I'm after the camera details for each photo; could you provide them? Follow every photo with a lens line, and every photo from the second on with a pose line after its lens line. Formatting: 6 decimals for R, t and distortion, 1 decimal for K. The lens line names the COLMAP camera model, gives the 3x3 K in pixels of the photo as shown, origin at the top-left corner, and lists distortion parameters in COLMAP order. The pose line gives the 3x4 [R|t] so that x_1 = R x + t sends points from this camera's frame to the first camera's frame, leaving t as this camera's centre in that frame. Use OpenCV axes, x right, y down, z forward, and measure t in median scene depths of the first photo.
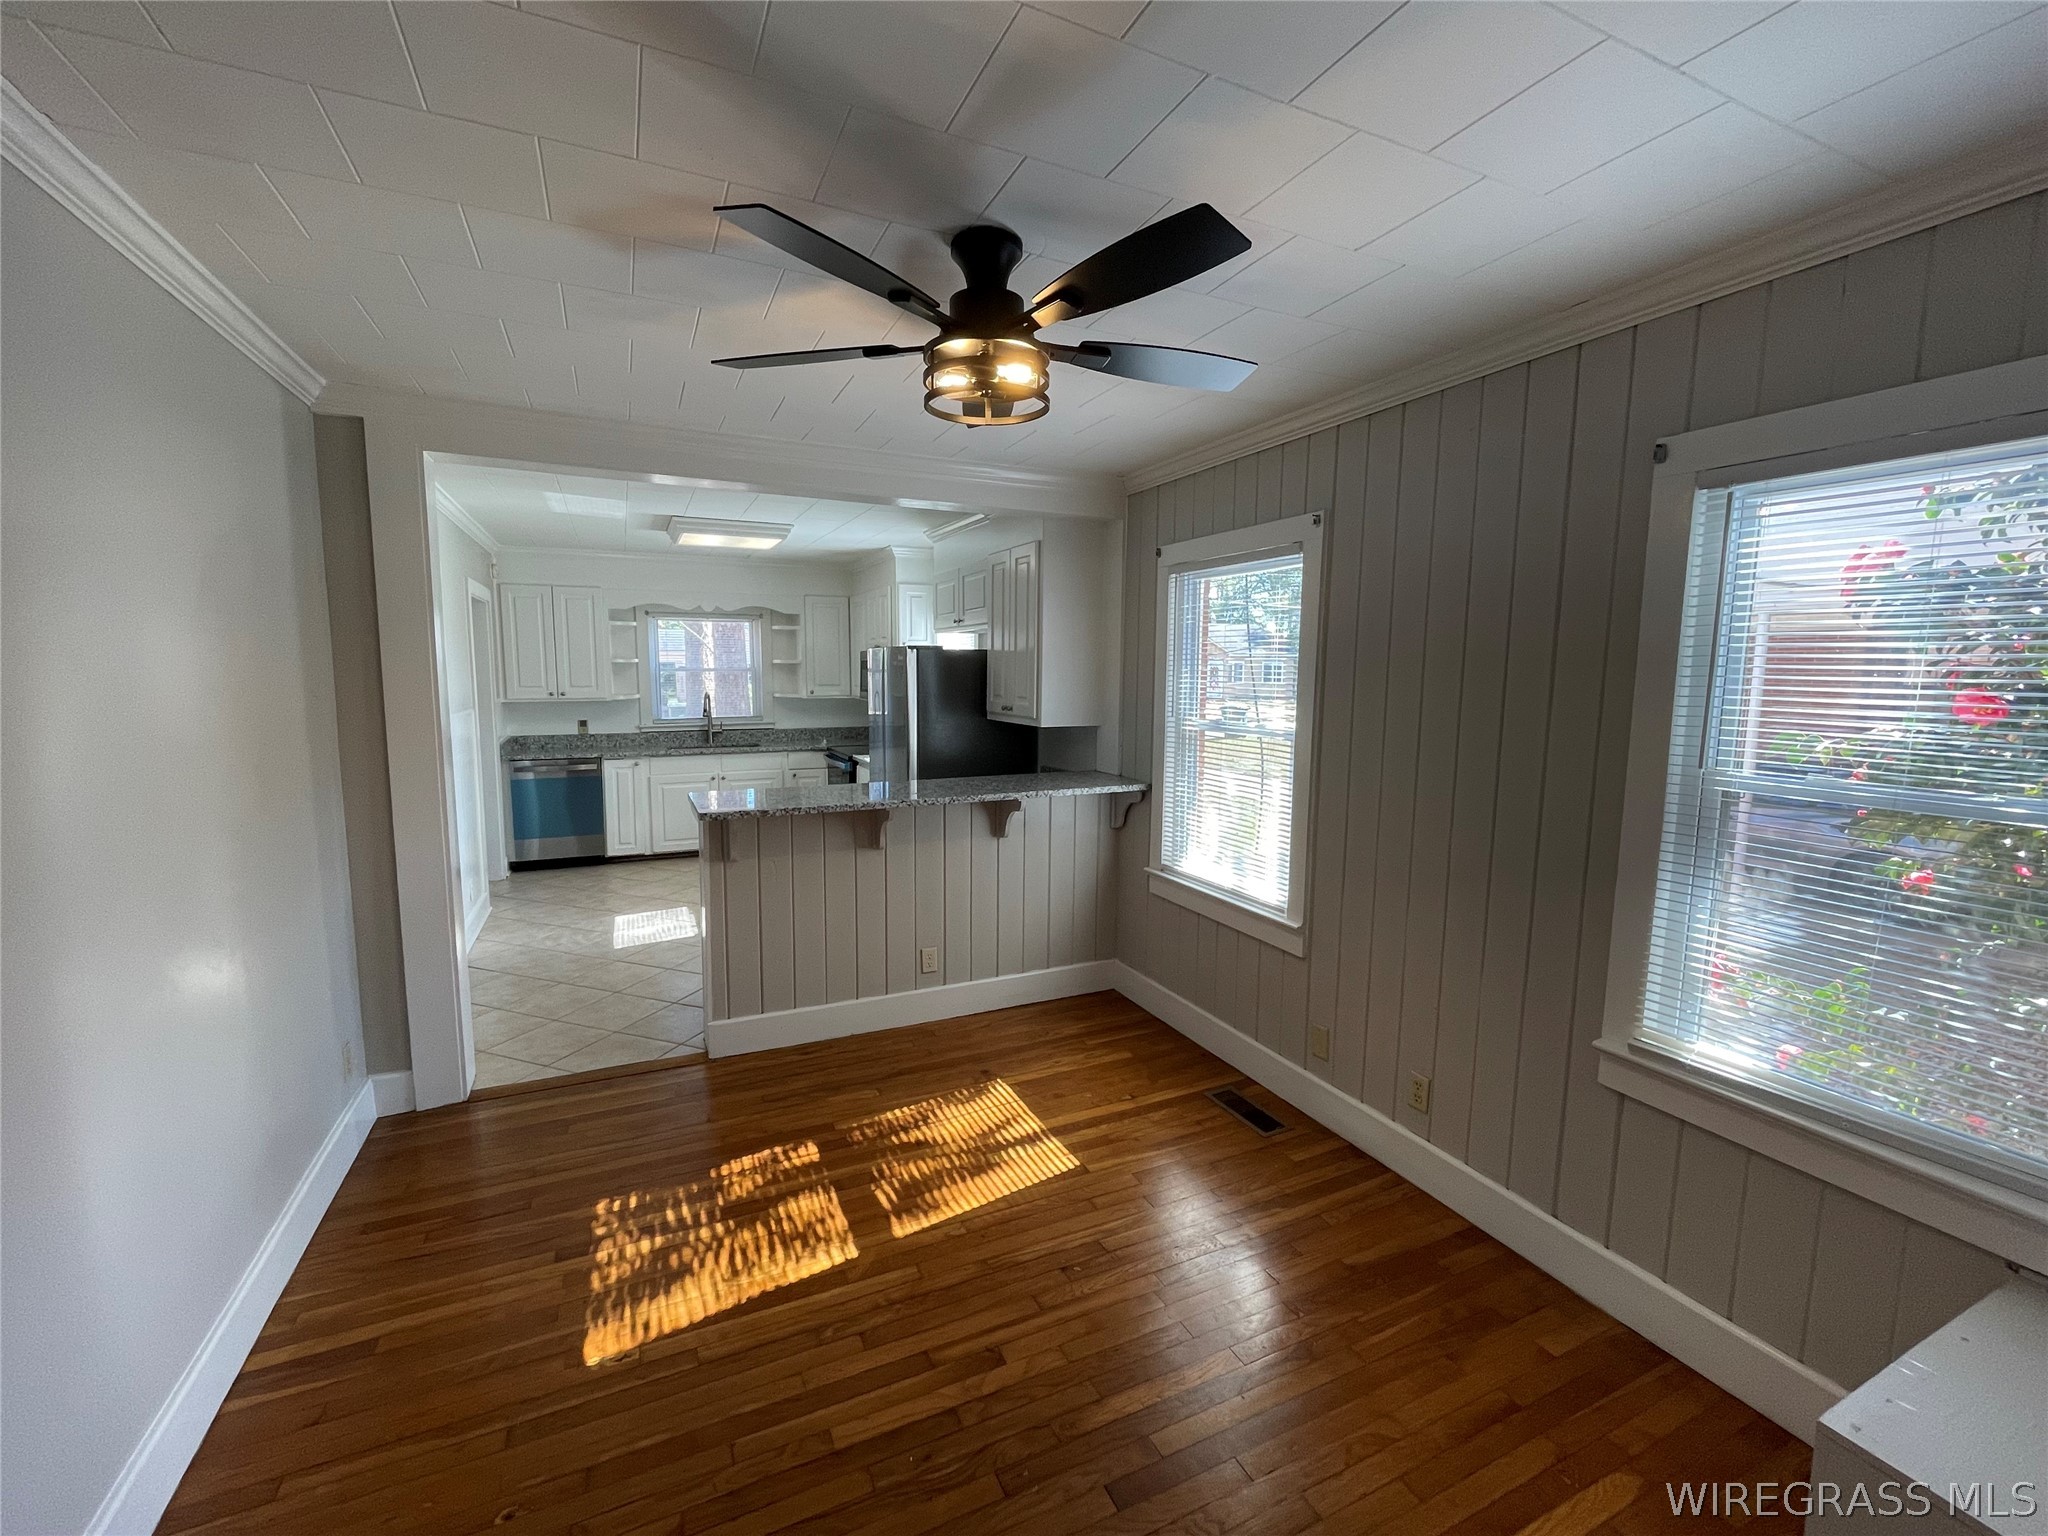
lens RADIAL K [[861.5, 0, 1025.0], [0, 861.5, 763.7], [0, 0, 1]] dist [-0.001846, -0.000021]
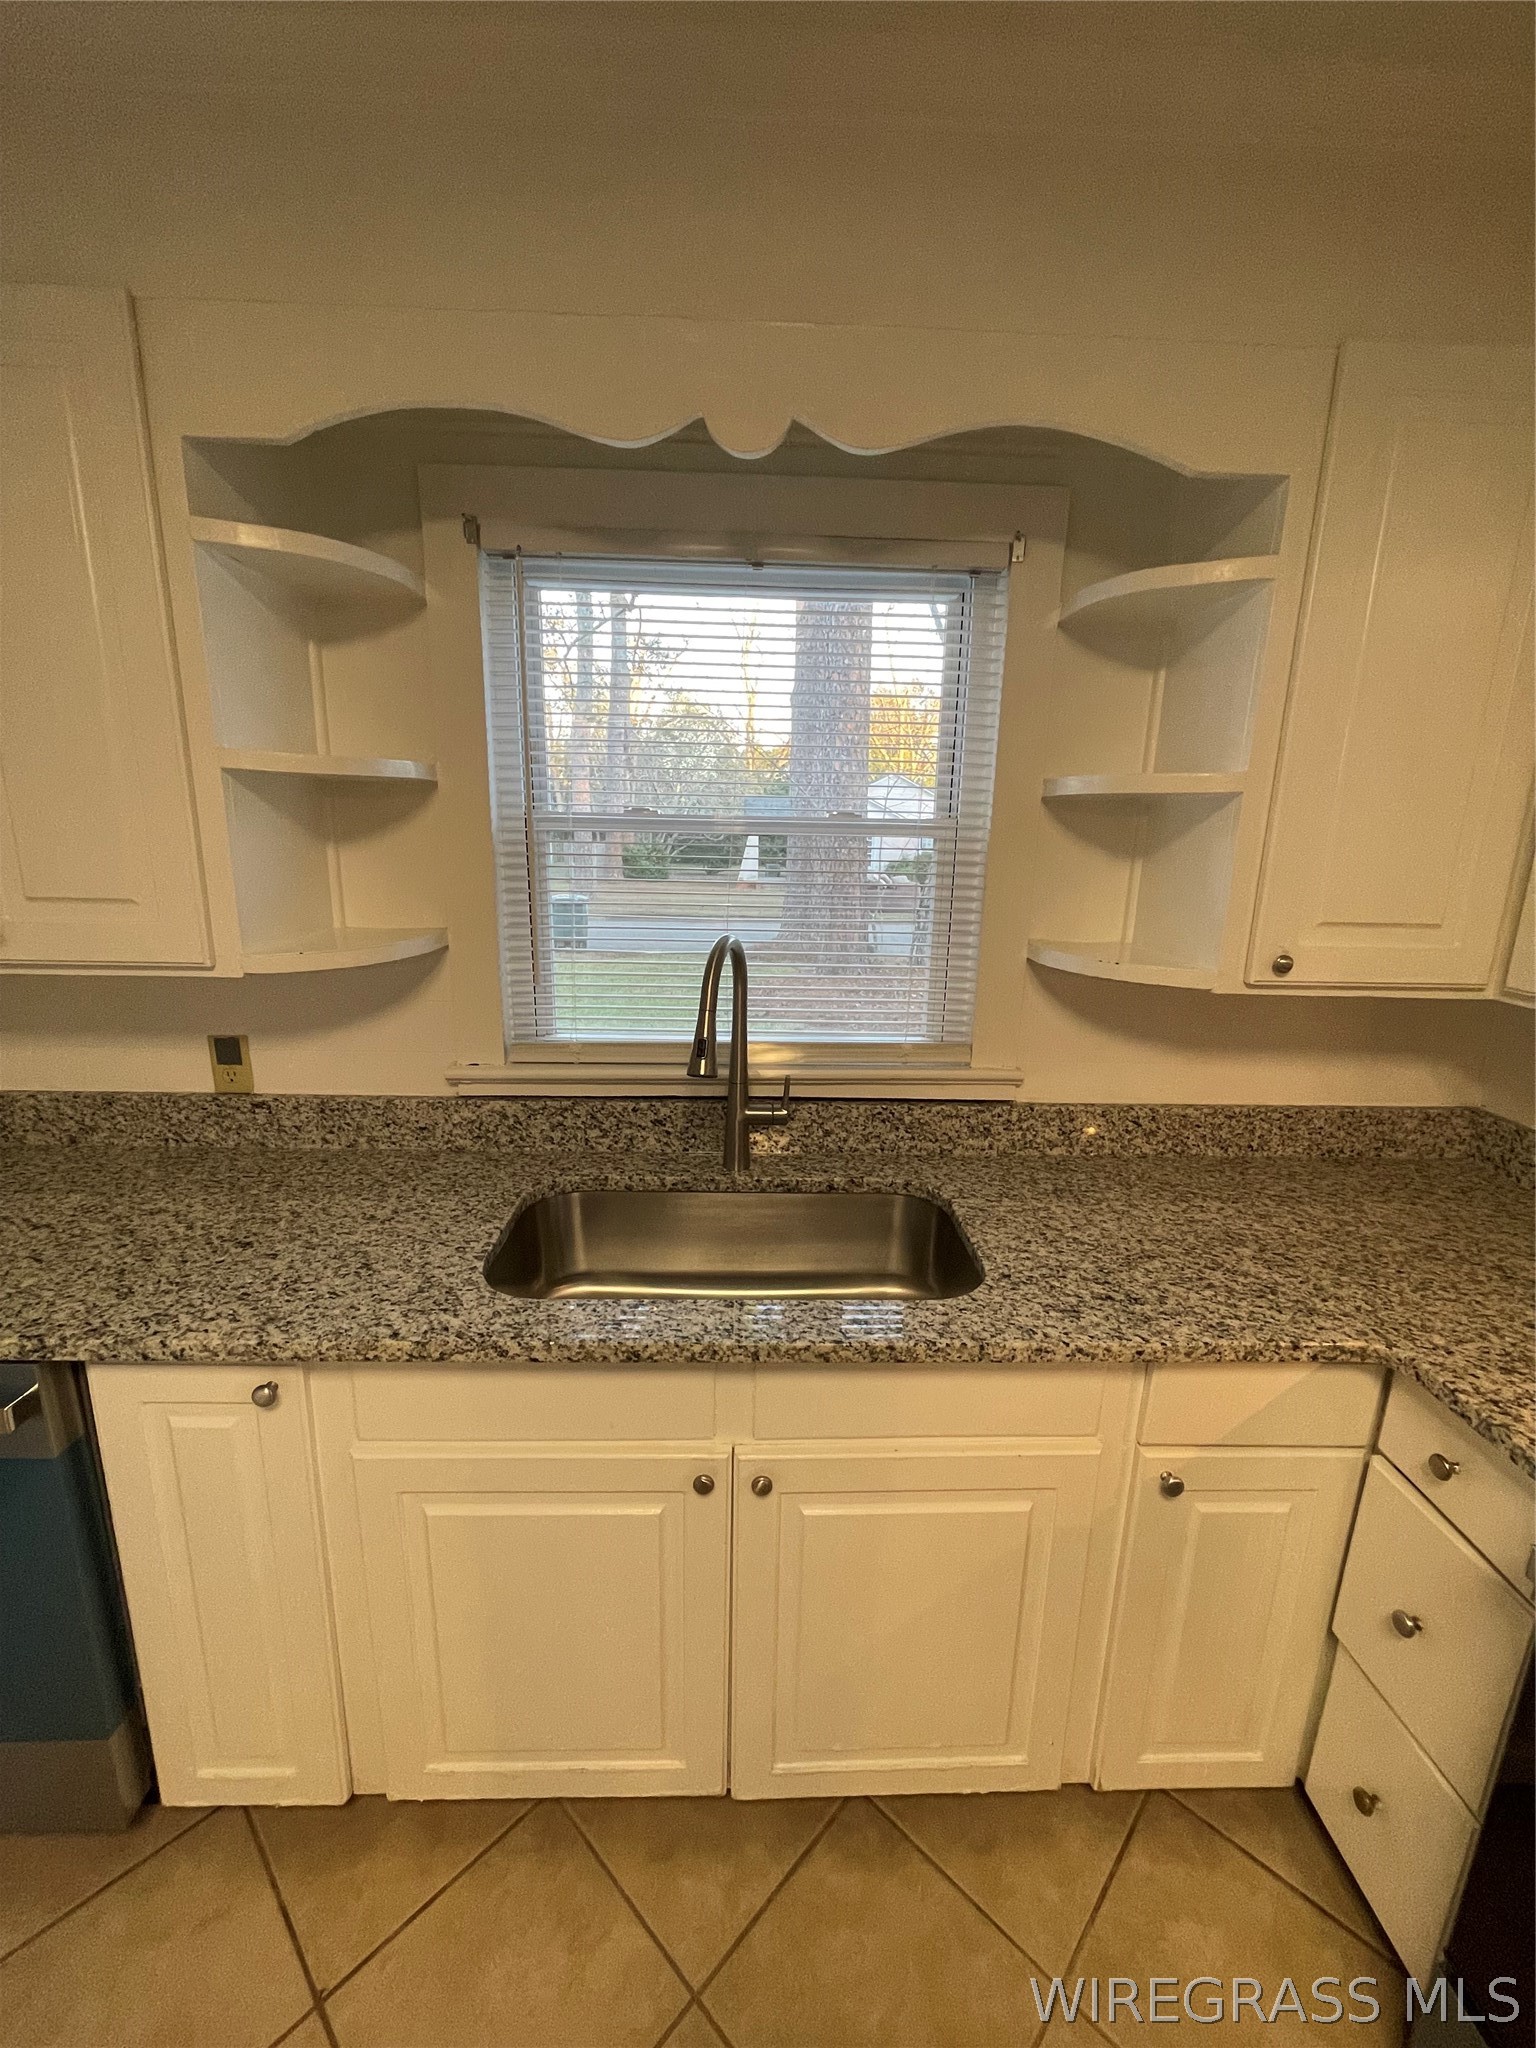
lens RADIAL K [[825.3, 0, 769.9], [0, 825.3, 1024.9], [0, 0, 1]] dist [-0.003540, 0.000139]
pose [[0.916695, 0.105348, -0.385450, -0.311093], [-0.063465, 0.990761, 0.119850, -0.095091], [0.394515, -0.085404, 0.914912, 0.904758]]
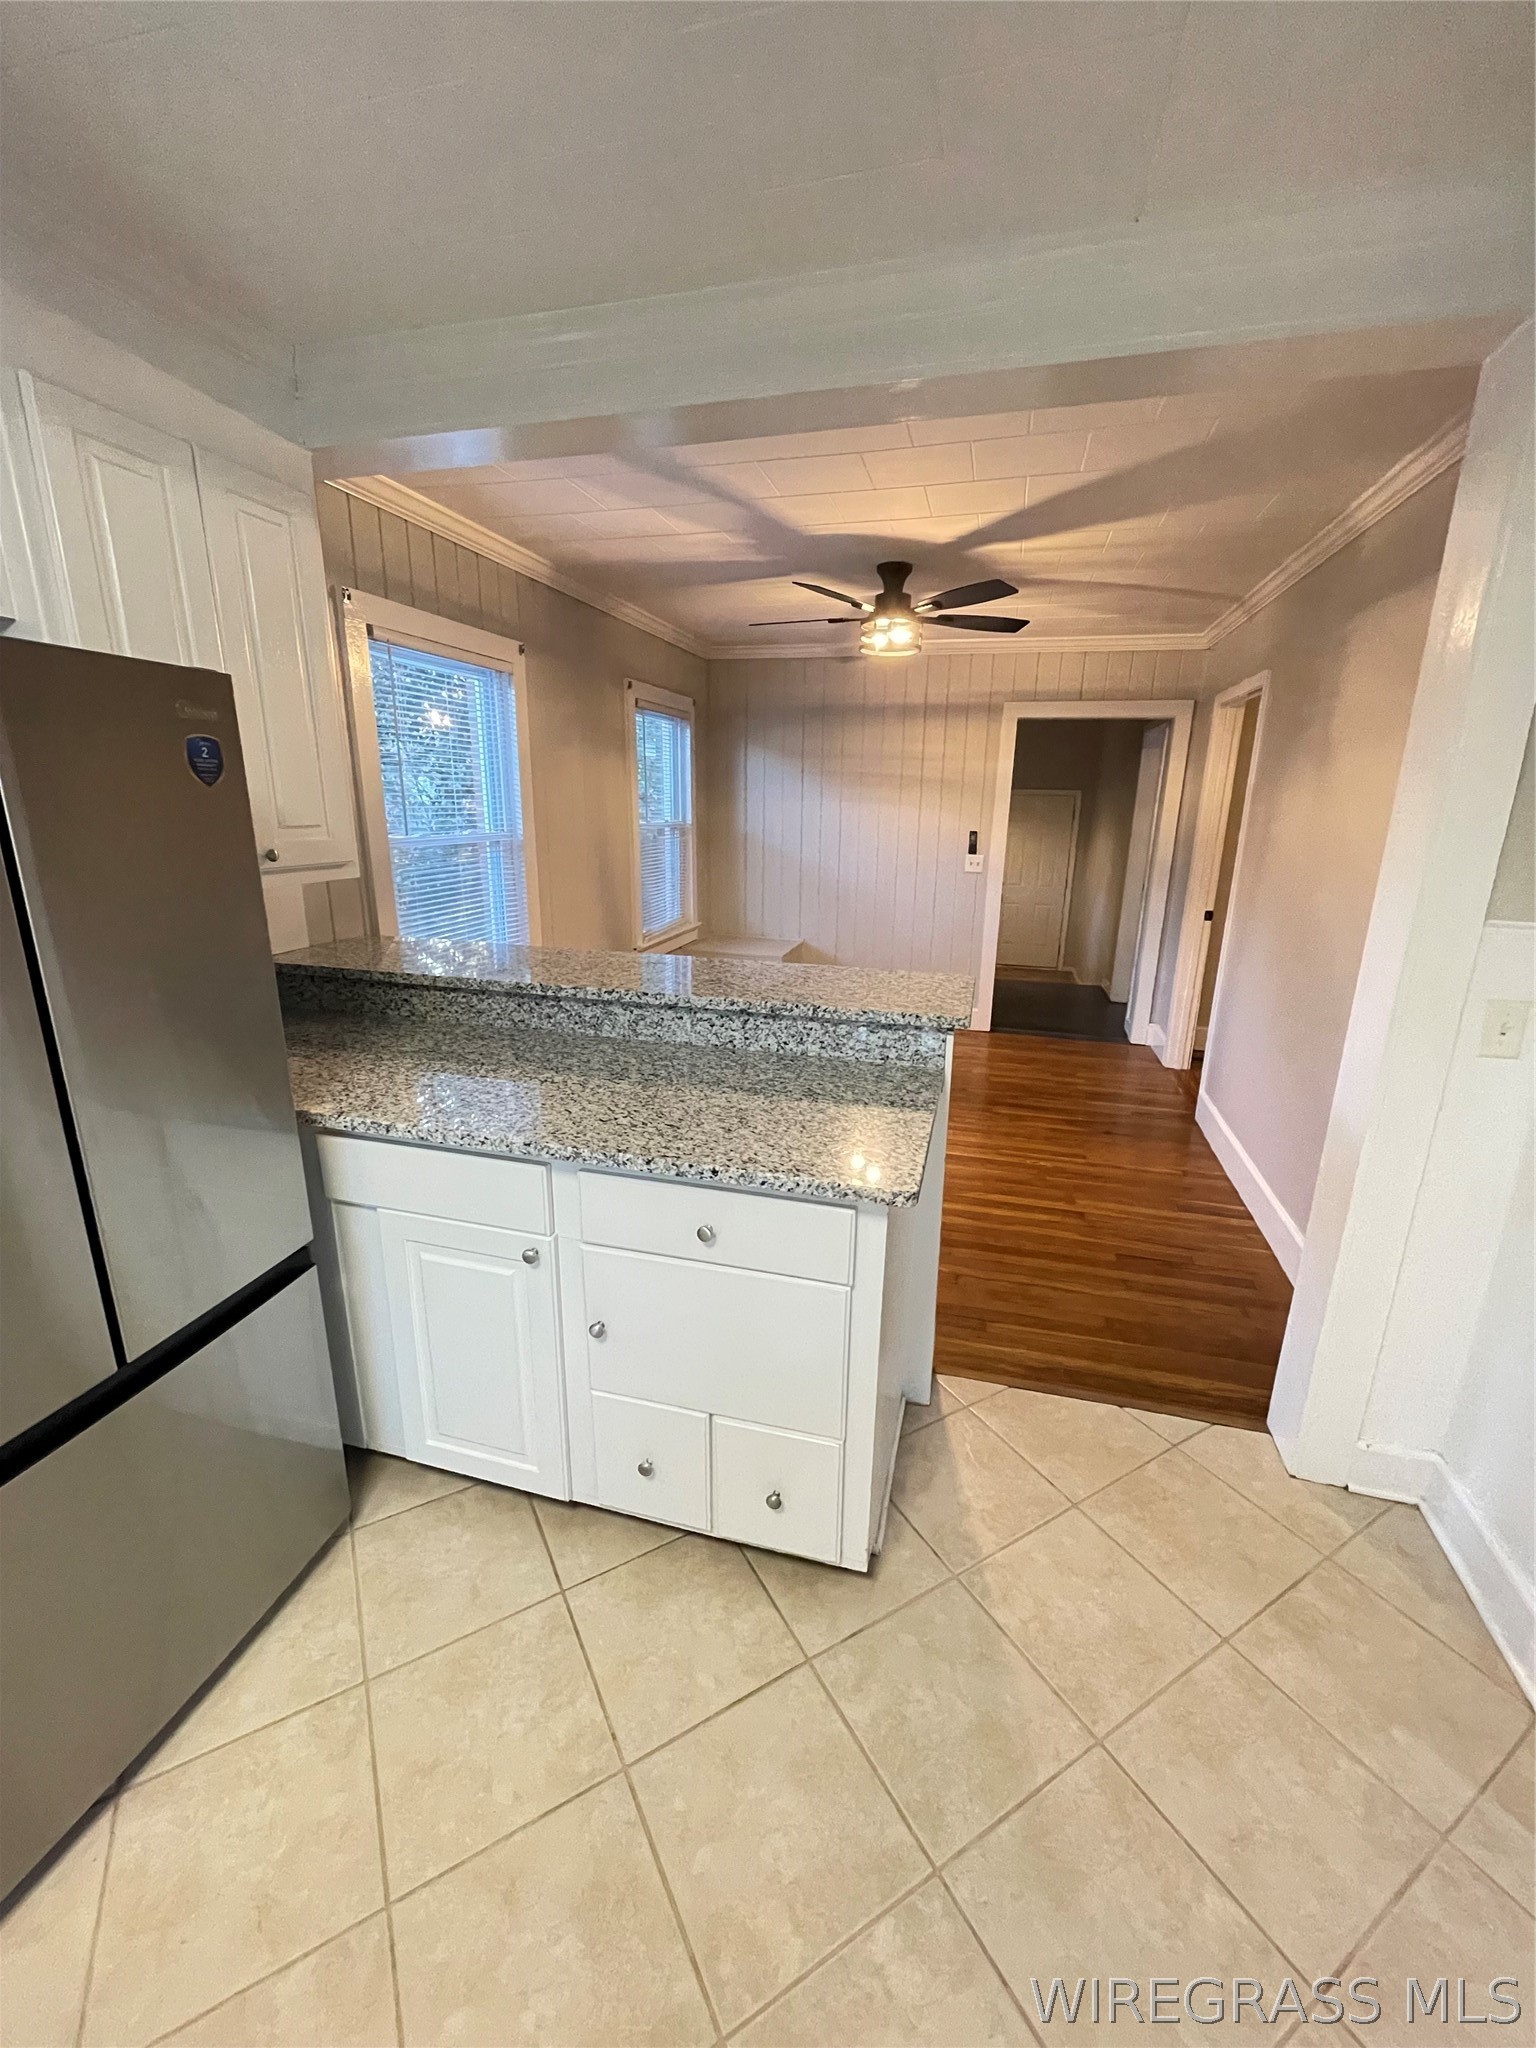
lens RADIAL K [[825.3, 0, 769.9], [0, 825.3, 1024.9], [0, 0, 1]] dist [-0.003540, 0.000139]
pose [[-0.761682, -0.189966, 0.619479, -0.325406], [0.052760, 0.934699, 0.351502, -0.077742], [-0.645800, 0.300416, -0.701921, 0.763567]]
